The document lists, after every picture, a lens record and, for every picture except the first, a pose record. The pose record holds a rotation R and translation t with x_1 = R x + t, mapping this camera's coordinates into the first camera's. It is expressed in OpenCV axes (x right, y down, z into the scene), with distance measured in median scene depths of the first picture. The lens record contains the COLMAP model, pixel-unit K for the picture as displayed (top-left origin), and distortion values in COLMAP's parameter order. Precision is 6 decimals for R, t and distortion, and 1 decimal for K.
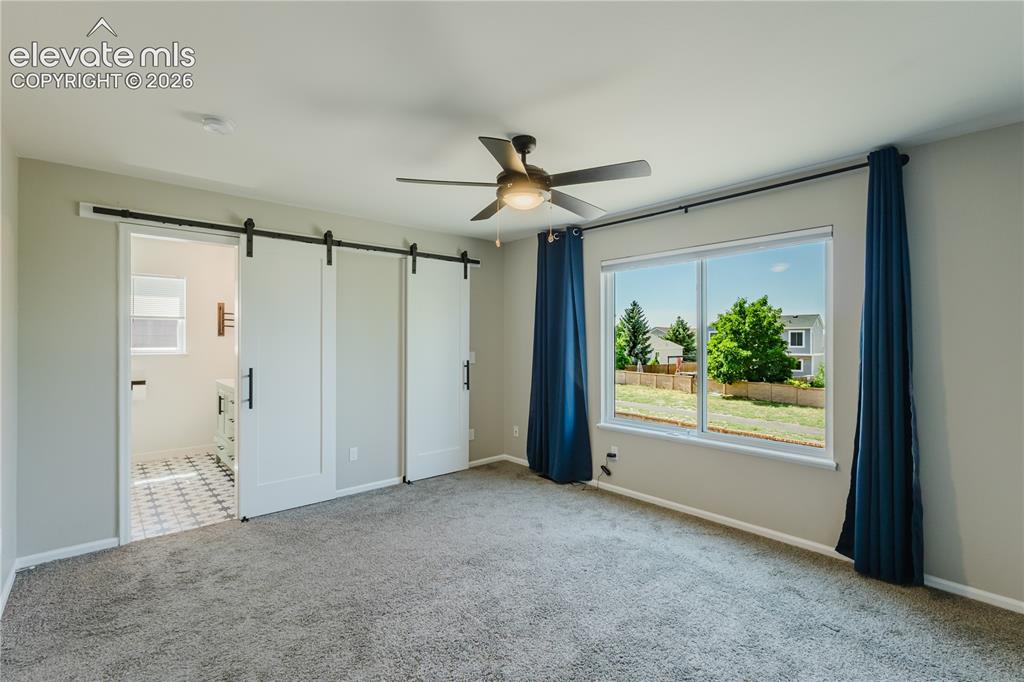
lens RADIAL K [[467.3, 0, 512.2], [0, 467.3, 338.0], [0, 0, 1]] dist [0.006873, -0.003341]
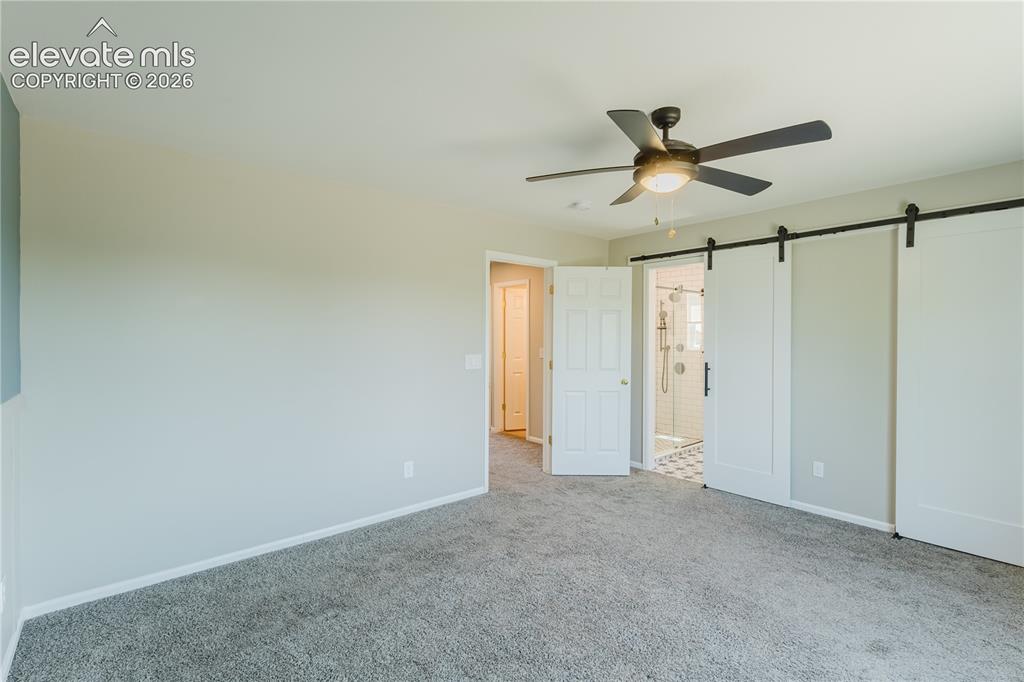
lens RADIAL K [[467.3, 0, 512.6], [0, 467.3, 340.4], [0, 0, 1]] dist [0.006873, -0.003341]
pose [[-0.014885, 0.009125, -0.999848, 0.625085], [0.001513, 0.999957, 0.009103, -0.004720], [0.999888, -0.001377, -0.014898, 0.498232]]
